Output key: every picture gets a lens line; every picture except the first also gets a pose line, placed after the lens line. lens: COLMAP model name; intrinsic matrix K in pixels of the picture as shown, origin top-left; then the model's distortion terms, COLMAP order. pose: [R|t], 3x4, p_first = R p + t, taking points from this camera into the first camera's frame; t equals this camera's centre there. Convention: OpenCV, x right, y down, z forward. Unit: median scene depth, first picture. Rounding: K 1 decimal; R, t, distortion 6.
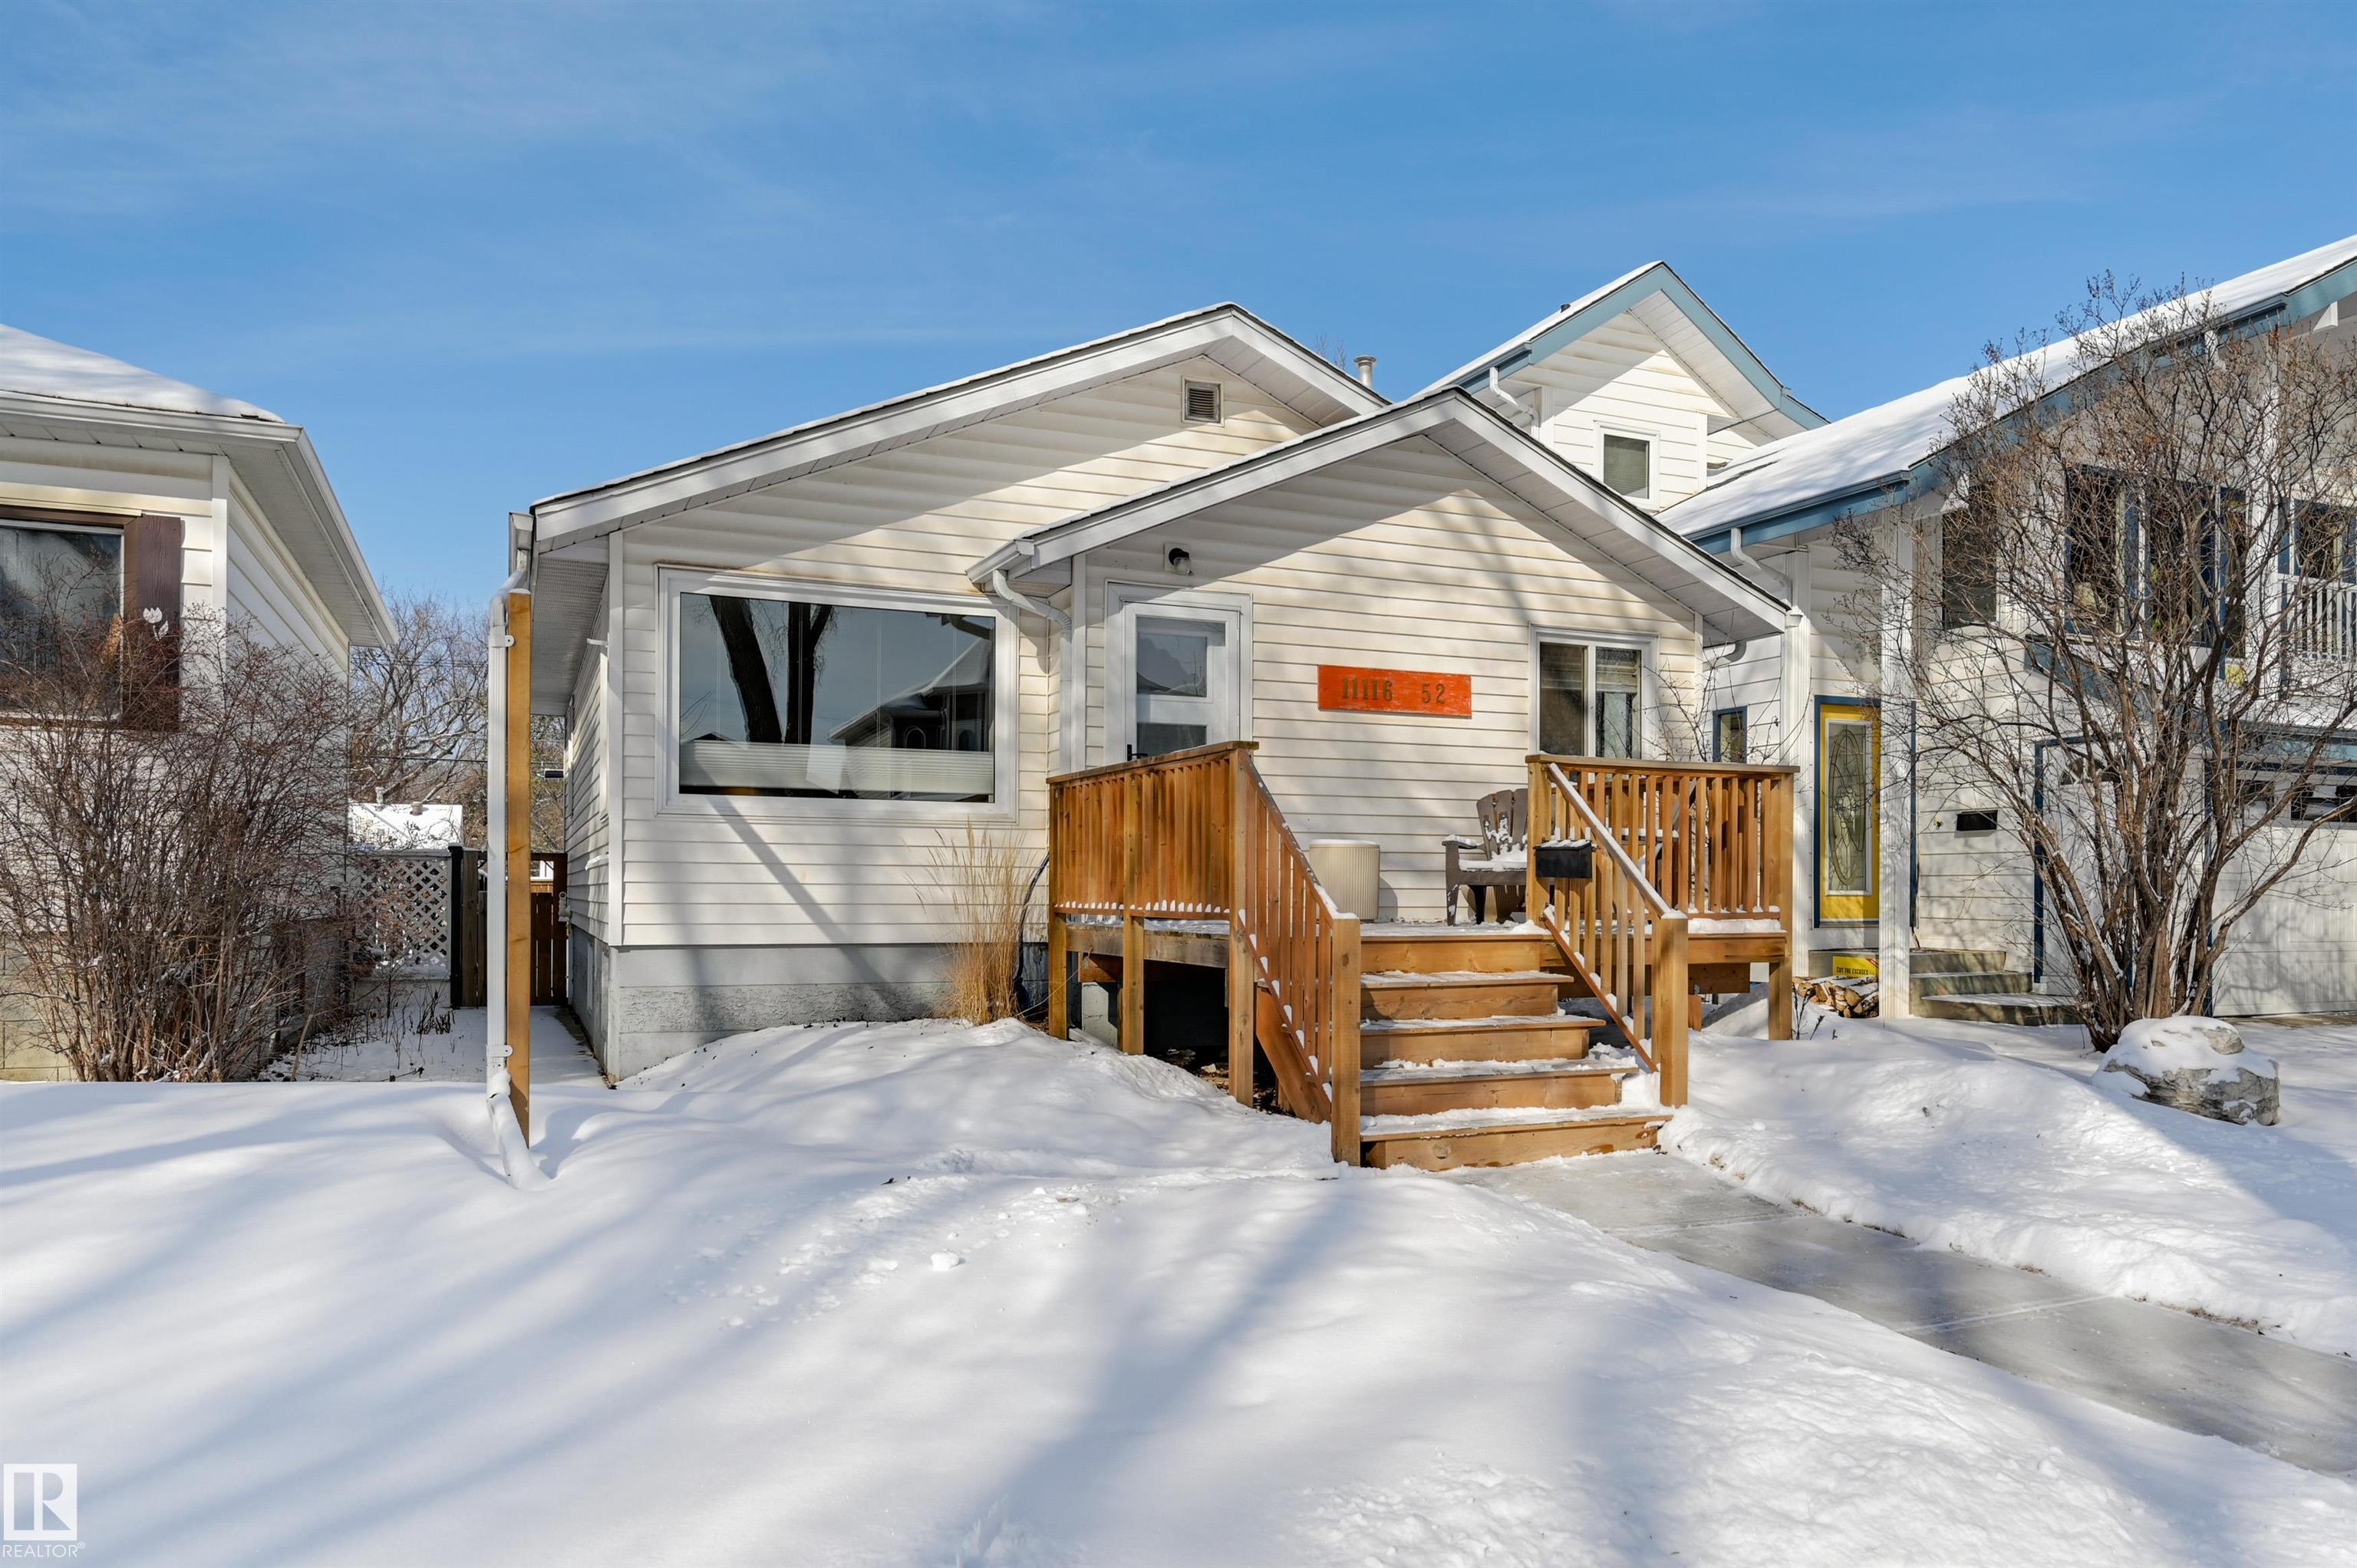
lens RADIAL K [[1591.9, 0, 1231.6], [0, 1591.9, 863.4], [0, 0, 1]] dist [-0.003230, -0.002743]
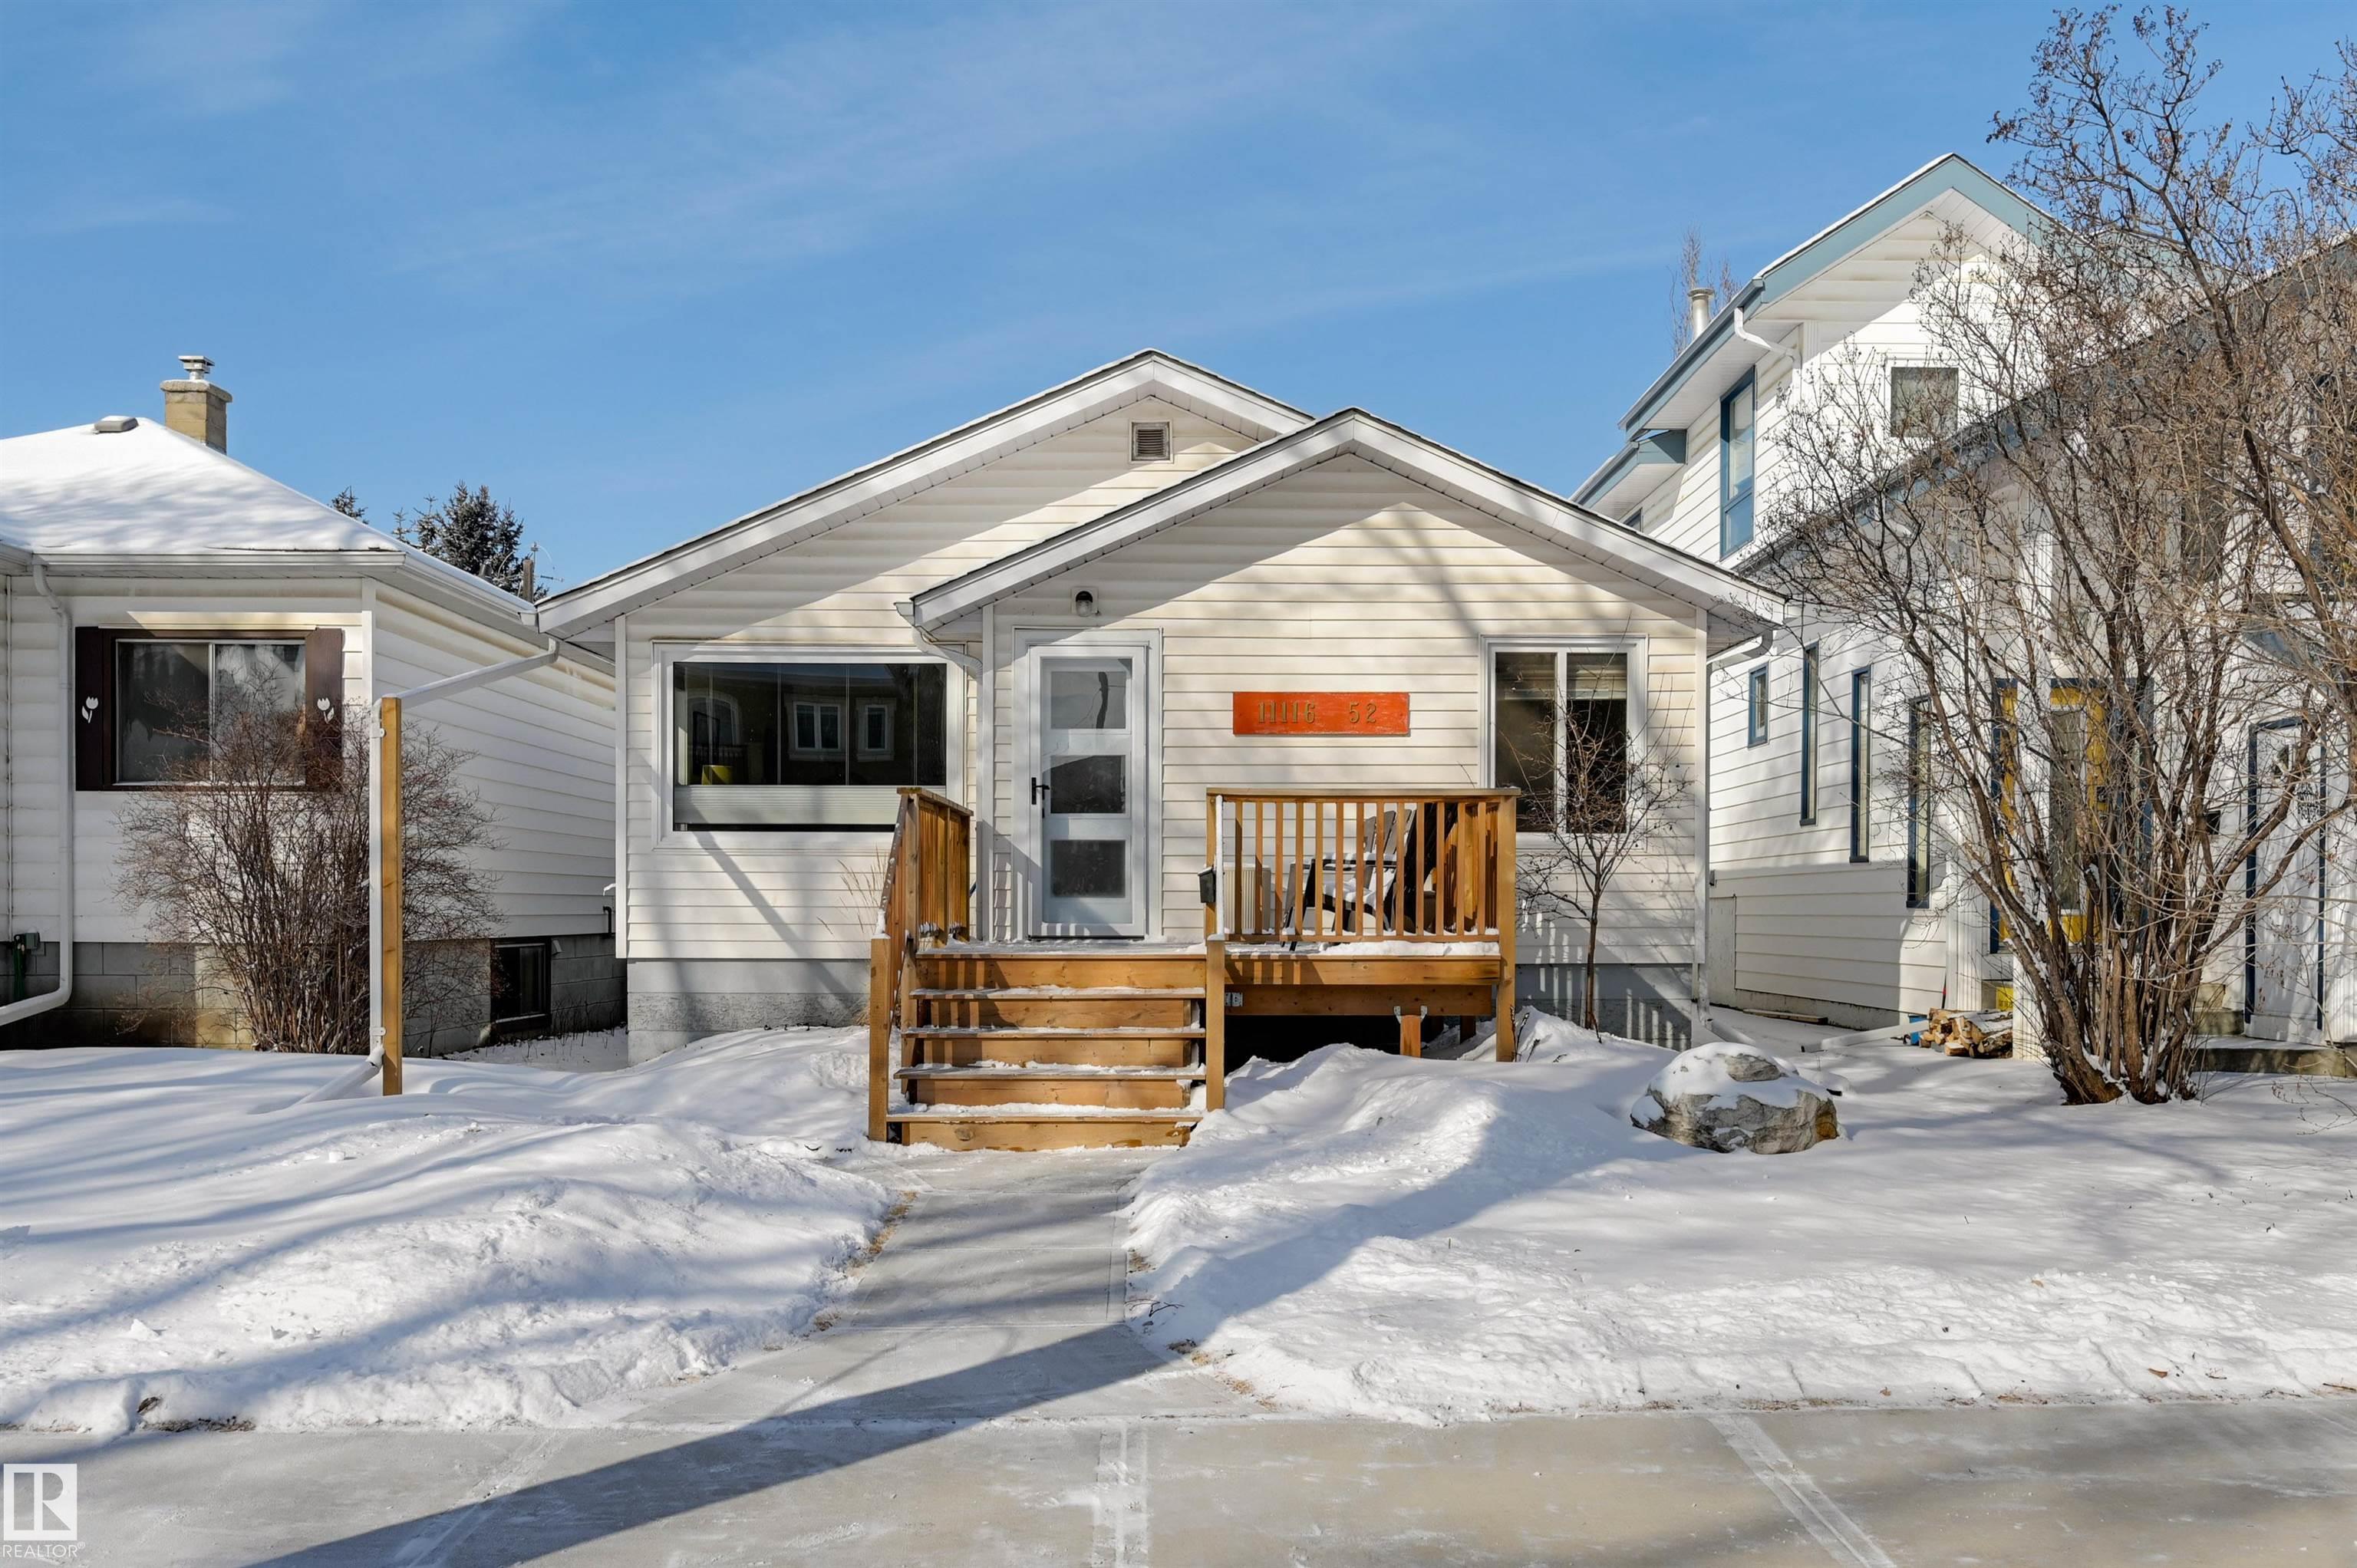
lens RADIAL K [[1926.9, 0, 1180.1], [0, 1926.9, 890.5], [0, 0, 1]] dist [-0.010162, -0.003771]
pose [[0.915403, -0.004437, -0.402513, 0.535359], [0.008328, 0.999934, 0.007918, -0.007055], [0.402452, -0.010601, 0.915380, -0.155221]]
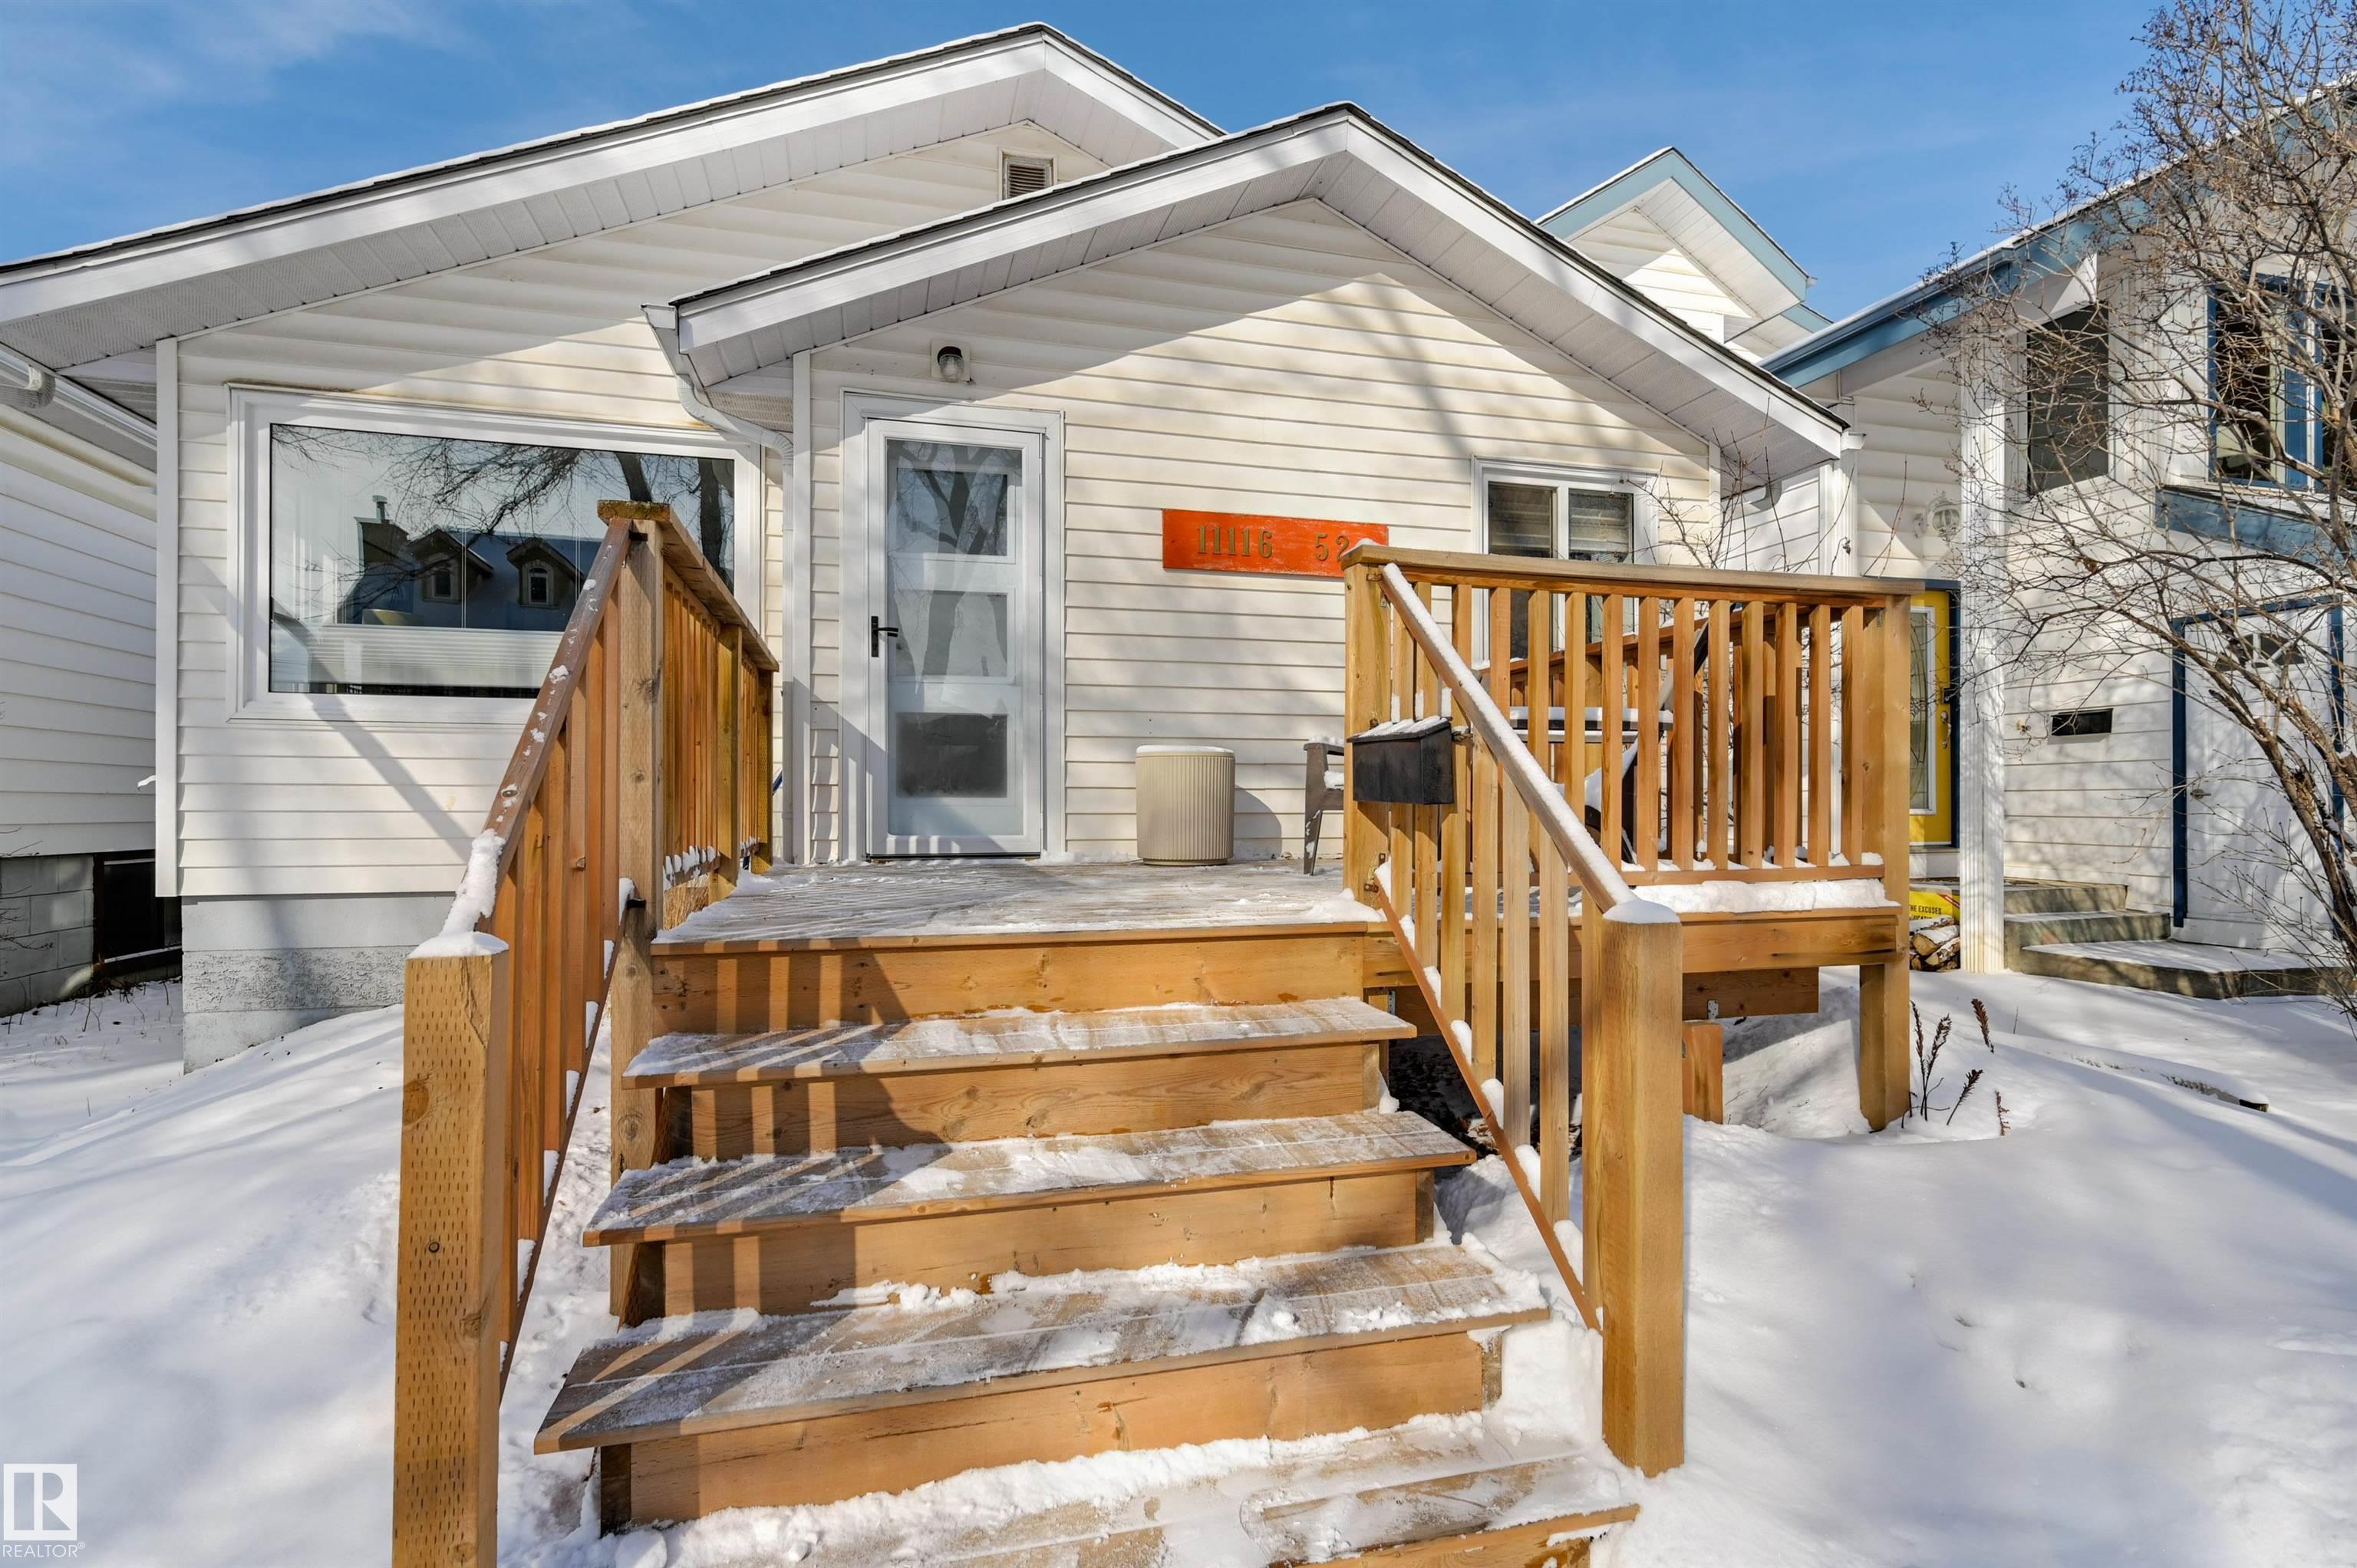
lens RADIAL K [[1133.3, 0, 1176.0], [0, 1133.3, 789.8], [0, 0, 1]] dist [-0.000155, -0.000106]
pose [[0.987271, -0.005955, -0.158937, 0.146454], [0.006707, 0.999969, 0.004200, 0.002604], [0.158907, -0.005212, 0.987280, 0.497541]]
